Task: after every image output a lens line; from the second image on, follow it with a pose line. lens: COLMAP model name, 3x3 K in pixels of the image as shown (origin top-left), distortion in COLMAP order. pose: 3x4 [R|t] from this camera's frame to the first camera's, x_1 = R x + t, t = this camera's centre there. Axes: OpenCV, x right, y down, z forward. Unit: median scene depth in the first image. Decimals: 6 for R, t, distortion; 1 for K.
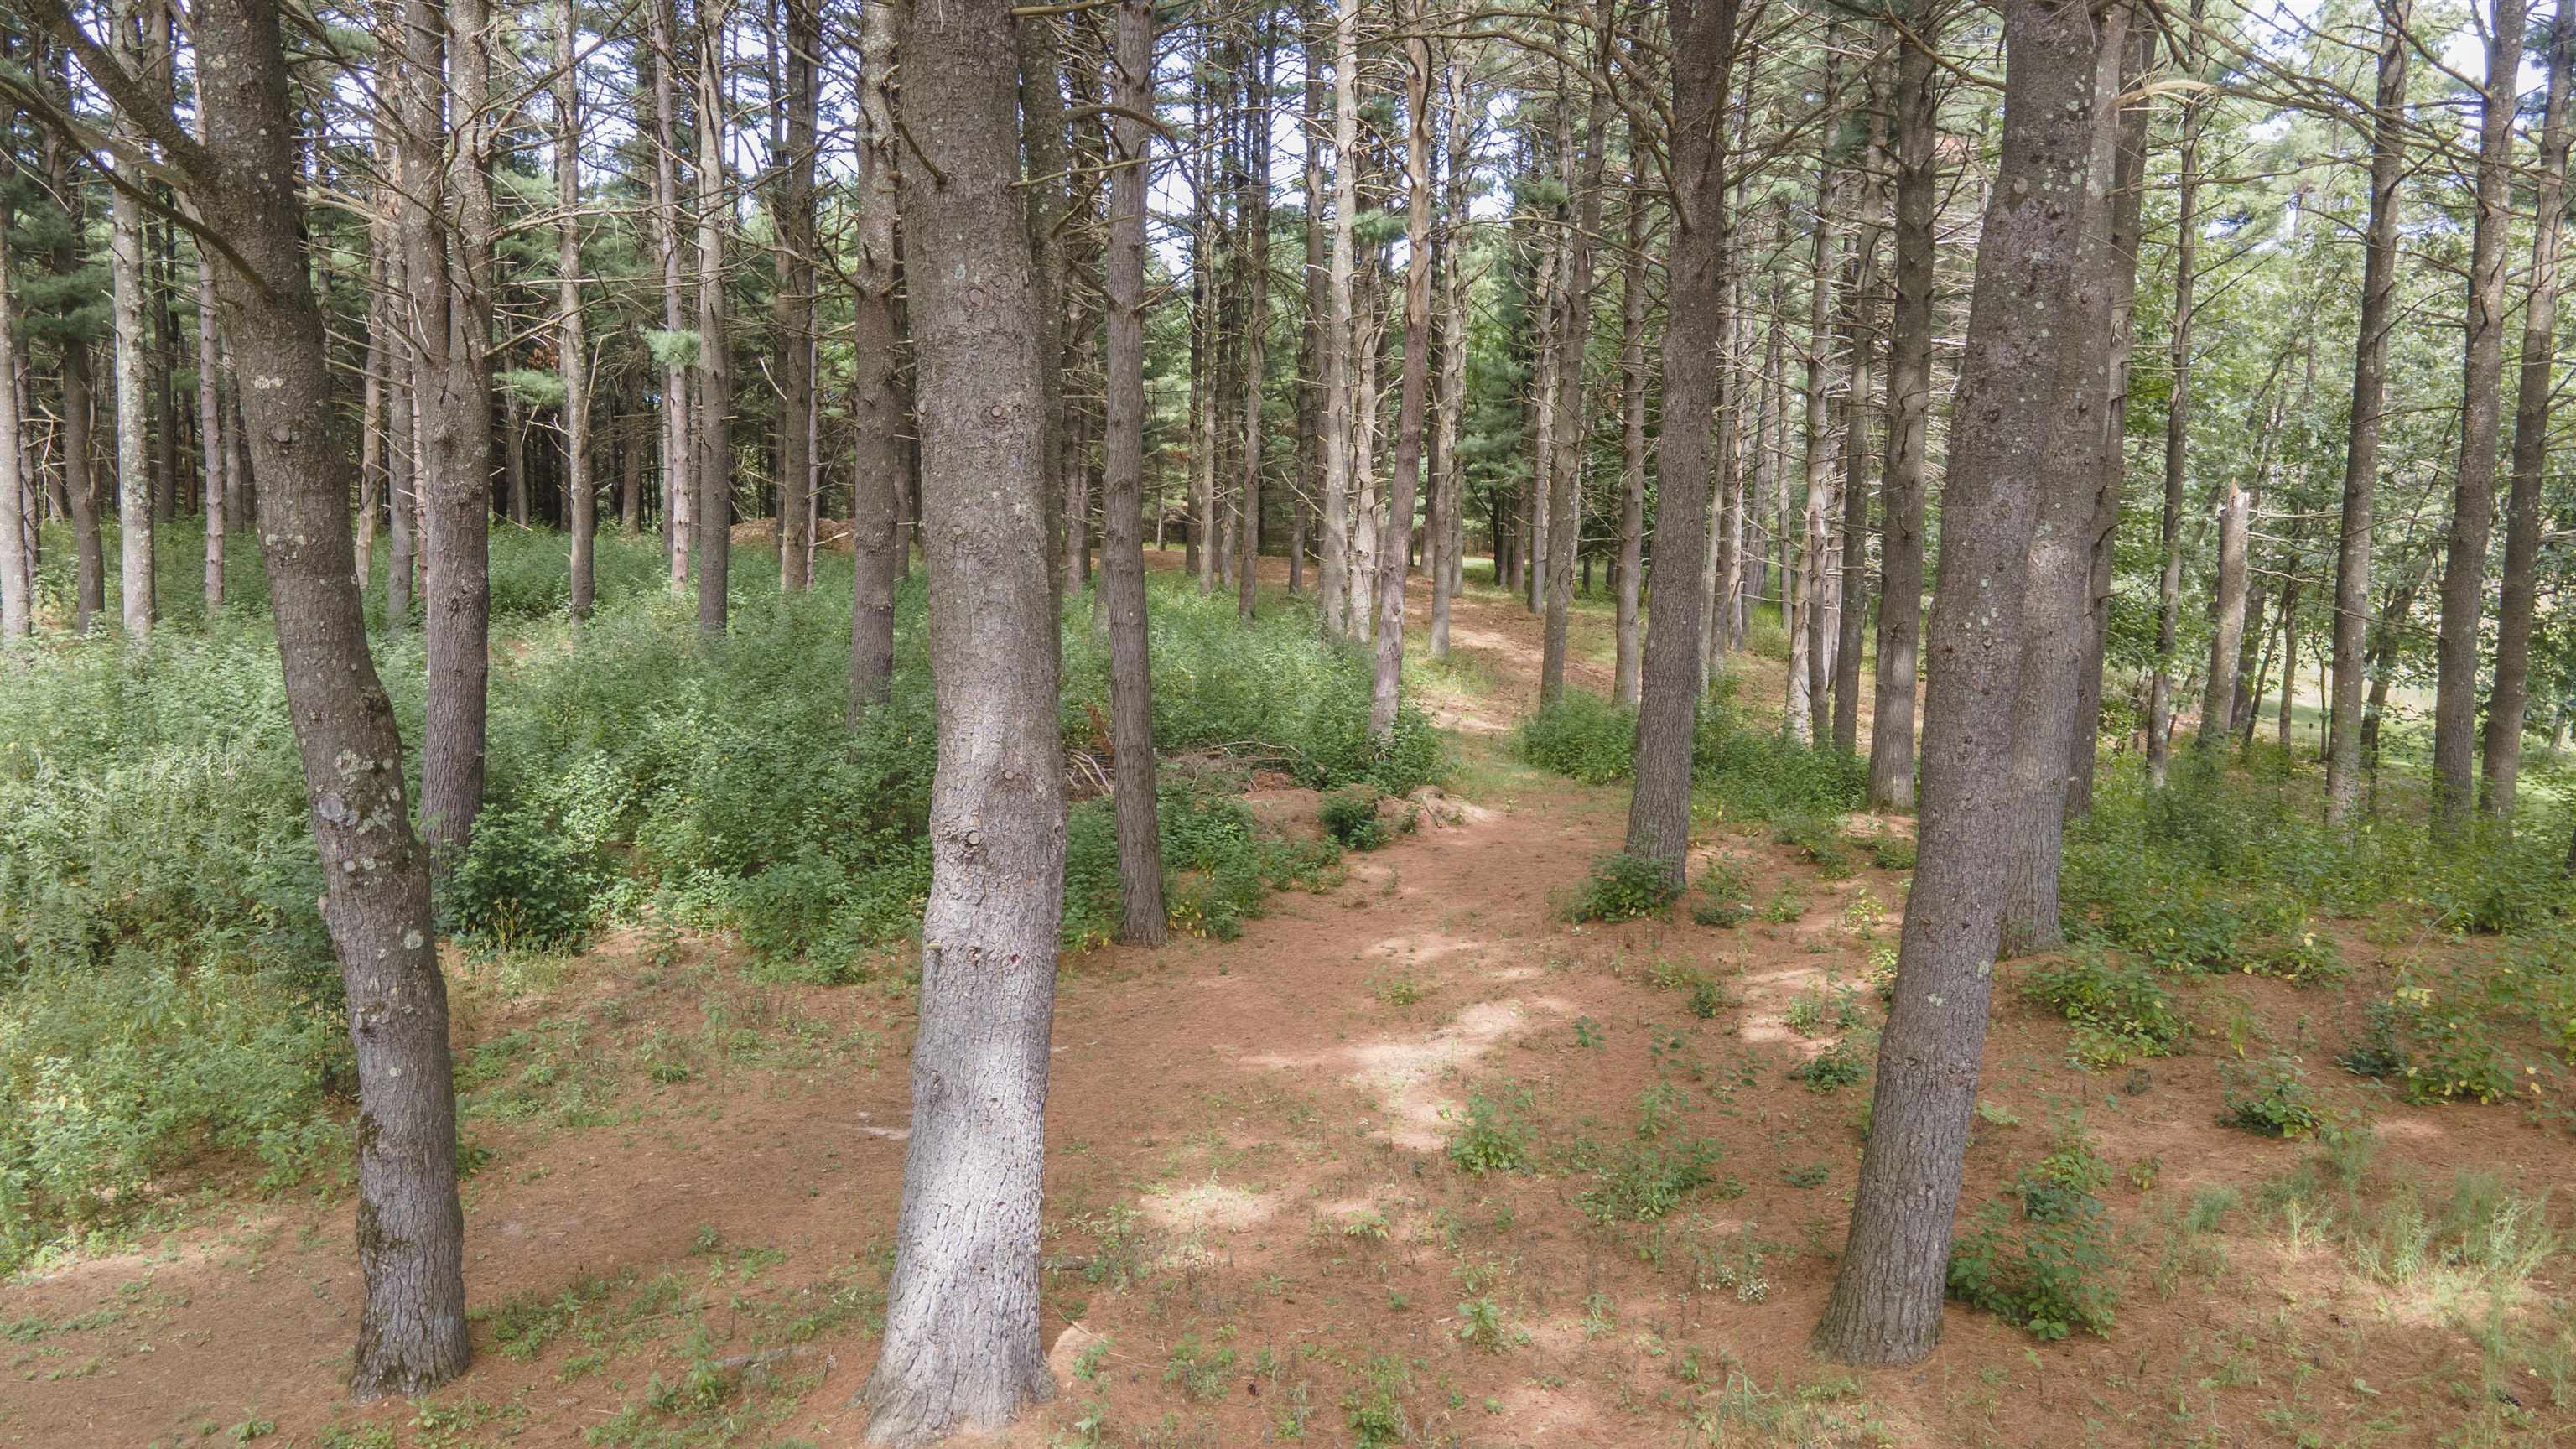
lens RADIAL K [[1885.5, 0, 1288.3], [0, 1885.5, 721.6], [0, 0, 1]] dist [0.046834, 0.001512]
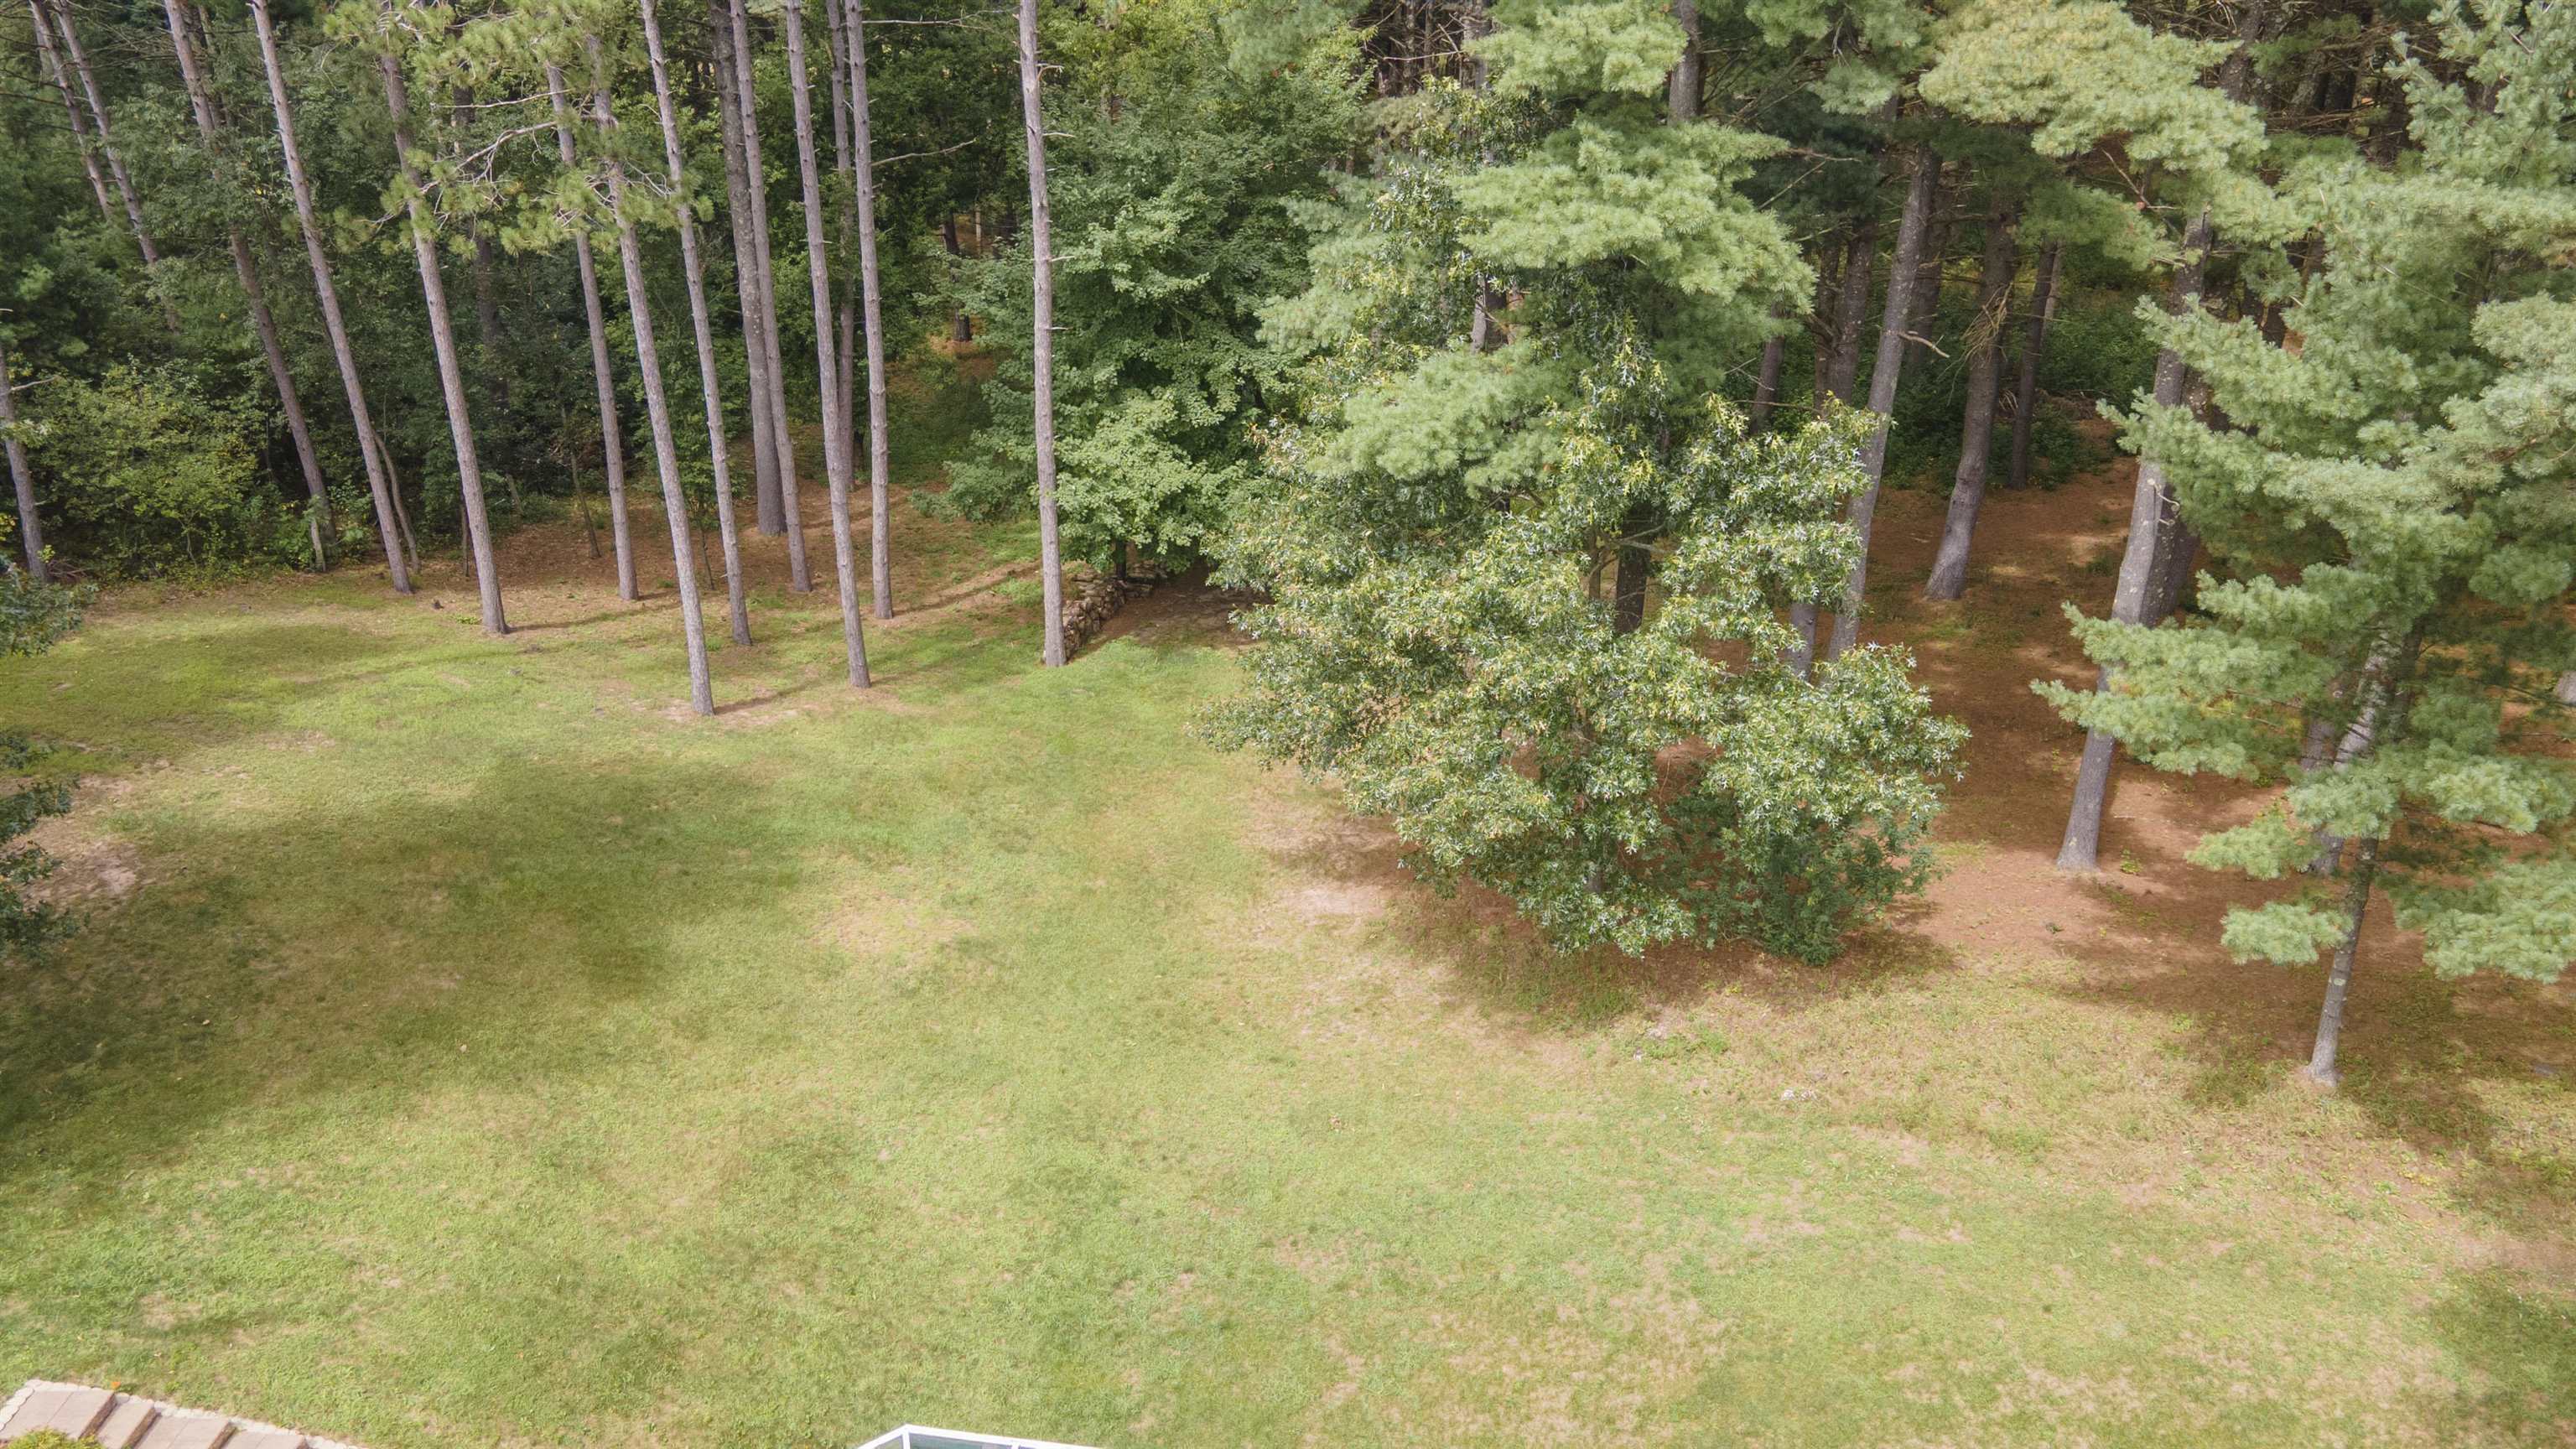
lens RADIAL K [[1885.5, 0, 1288.1], [0, 1885.5, 728.8], [0, 0, 1]] dist [0.046834, 0.001512]
pose [[0.876957, 0.195761, -0.438890, 0.492543], [-0.059716, 0.950583, 0.304674, -0.611066], [0.476845, -0.240977, 0.845310, -3.530875]]
